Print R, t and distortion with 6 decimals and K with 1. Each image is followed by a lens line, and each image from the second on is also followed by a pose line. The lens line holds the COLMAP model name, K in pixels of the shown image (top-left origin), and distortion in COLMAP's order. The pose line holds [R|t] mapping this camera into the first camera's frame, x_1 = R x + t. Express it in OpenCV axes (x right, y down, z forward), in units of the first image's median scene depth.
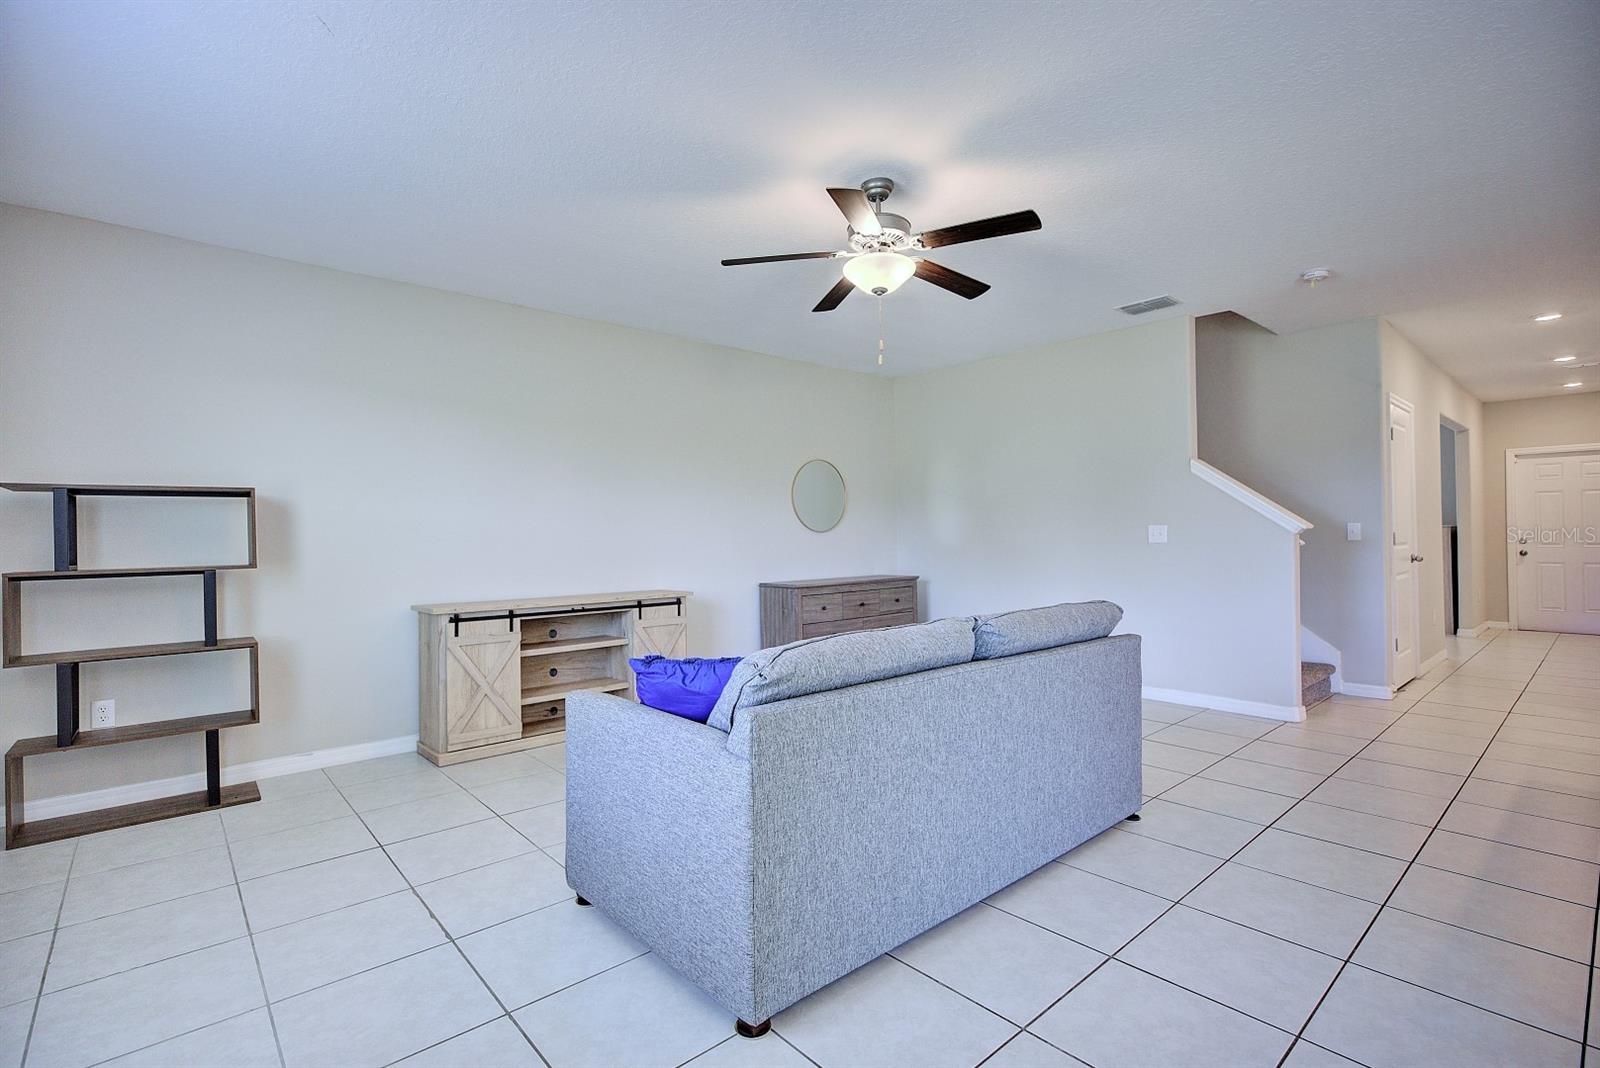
lens RADIAL K [[750.4, 0, 801.2], [0, 750.4, 538.6], [0, 0, 1]] dist [-0.002885, -0.001912]
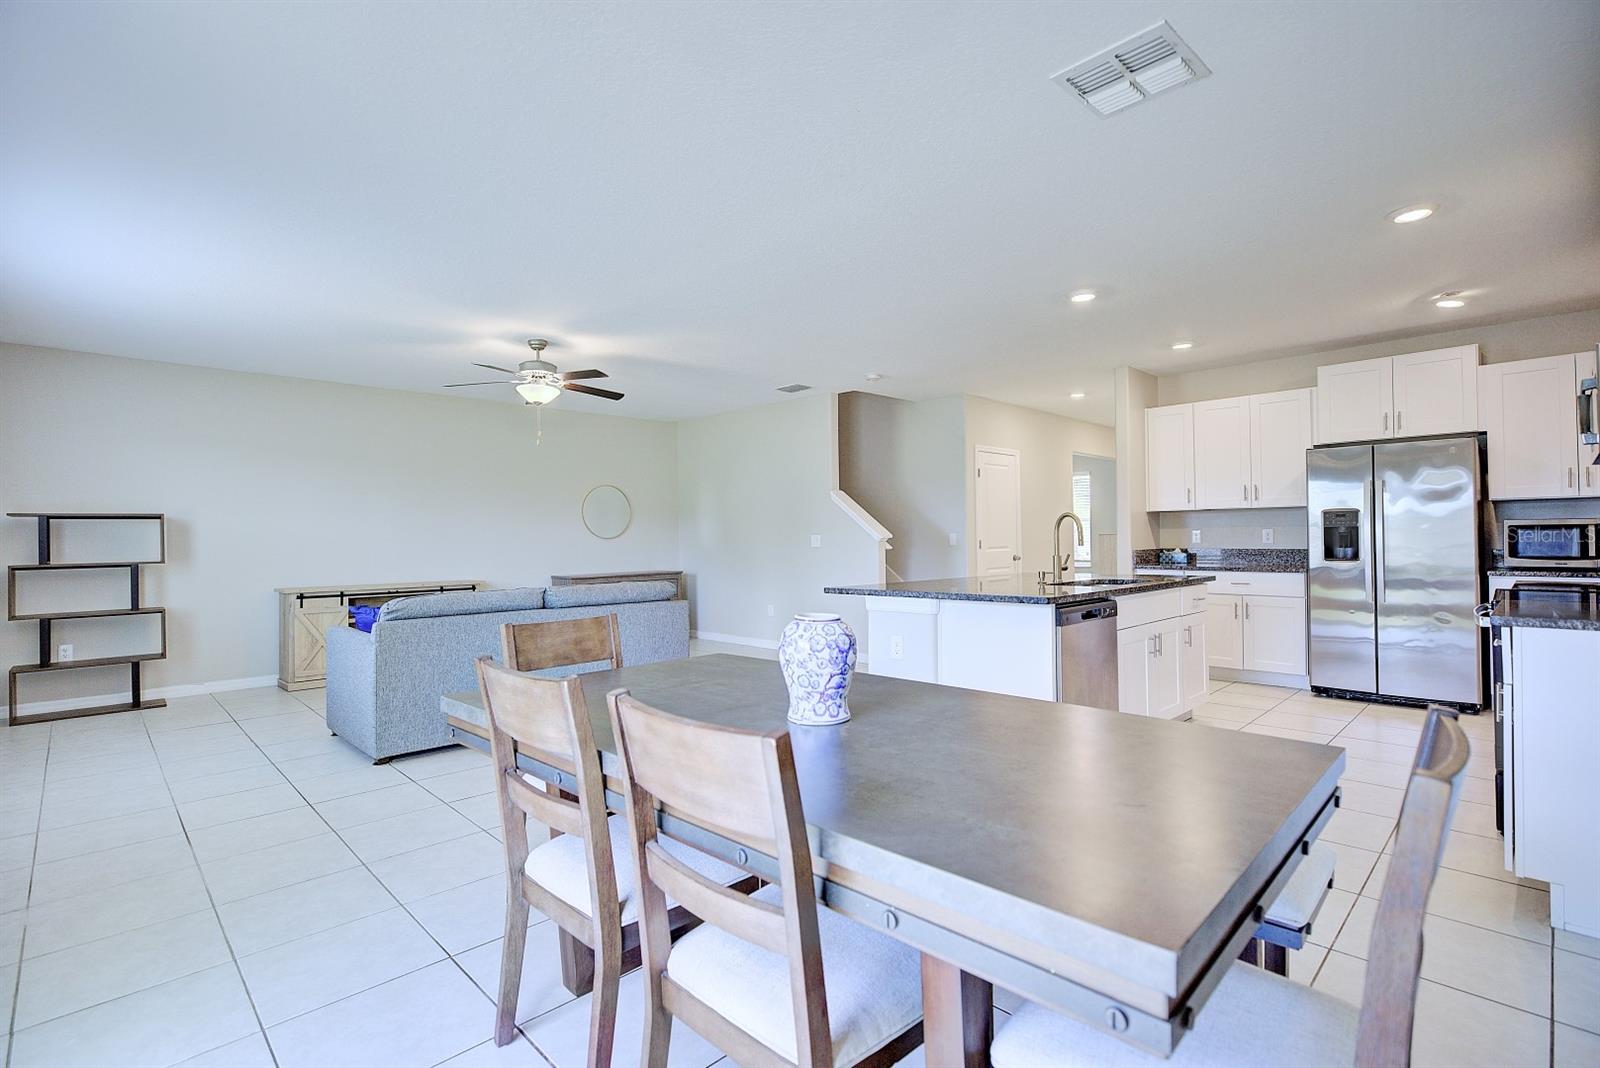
lens RADIAL K [[750.4, 0, 805.3], [0, 750.4, 535.4], [0, 0, 1]] dist [-0.002885, -0.001912]
pose [[0.998477, 0.000635, 0.055170, 0.555105], [-0.000255, 0.999976, -0.006905, -0.010060], [-0.055173, 0.006880, 0.998453, -0.678482]]
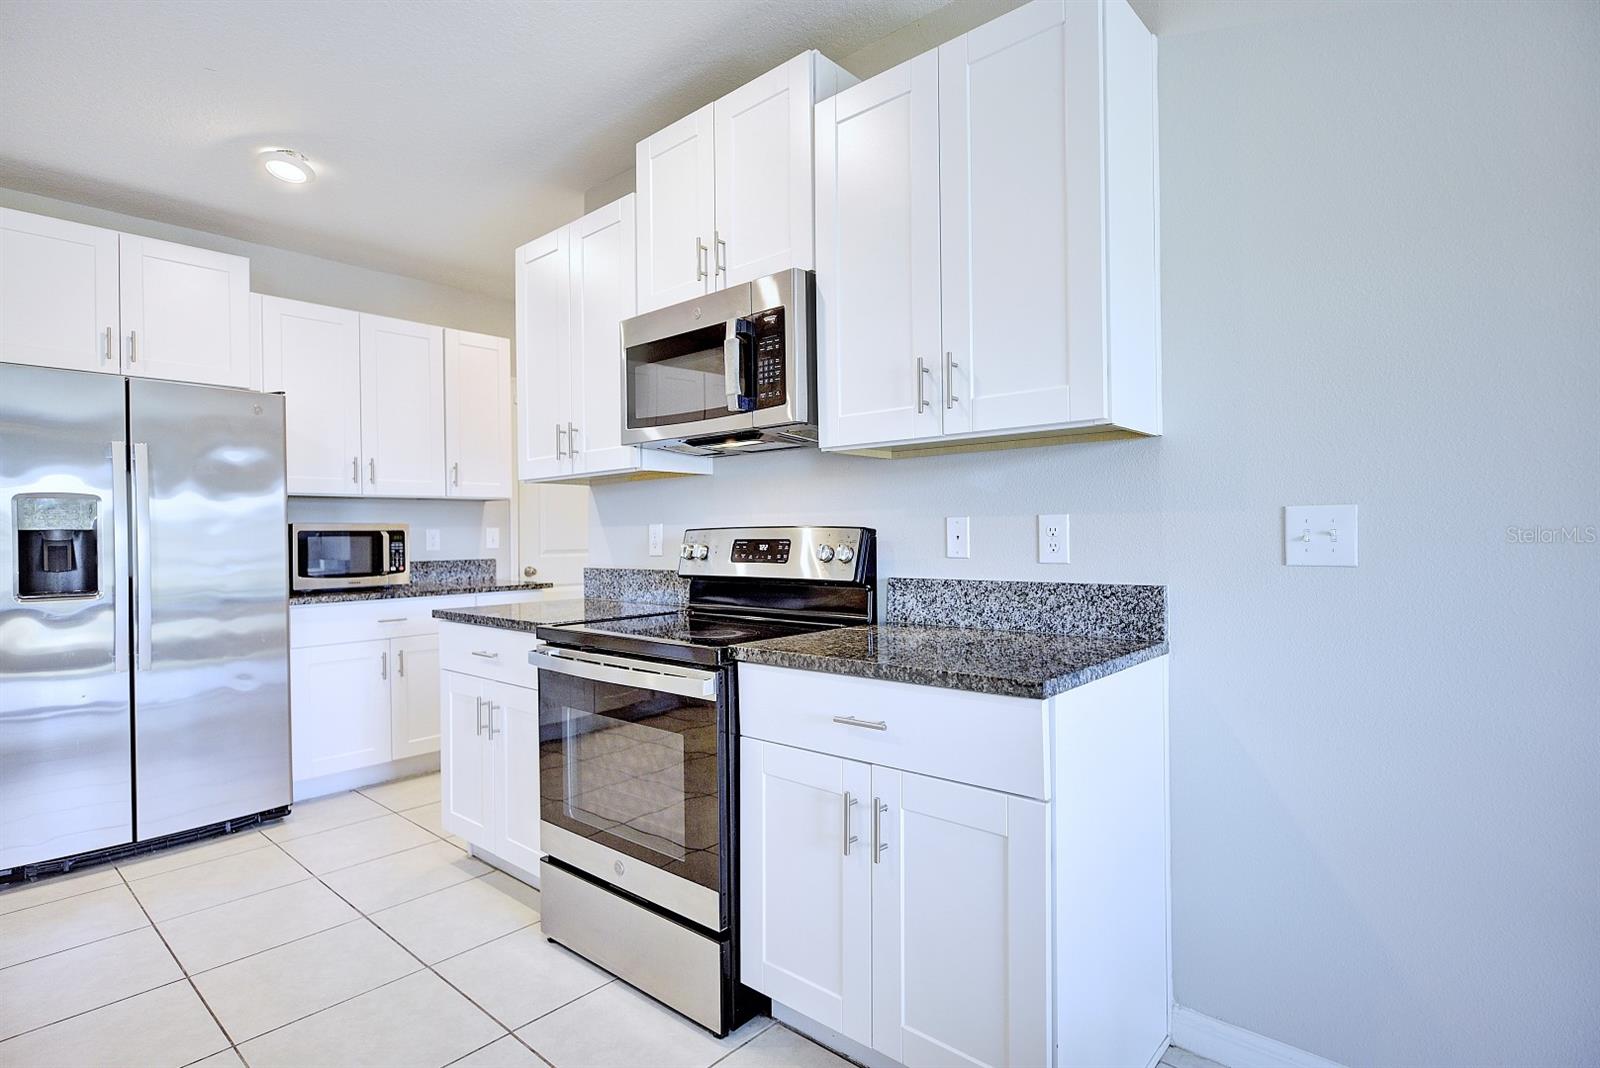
lens RADIAL K [[815.8, 0, 785.5], [0, 815.8, 534.2], [0, 0, 1]] dist [-0.008832, 0.005720]
pose [[-0.112040, 0.014183, 0.993602, 0.822998], [0.017588, 0.999770, -0.012288, -0.010133], [-0.993548, 0.016099, -0.112264, 0.139077]]
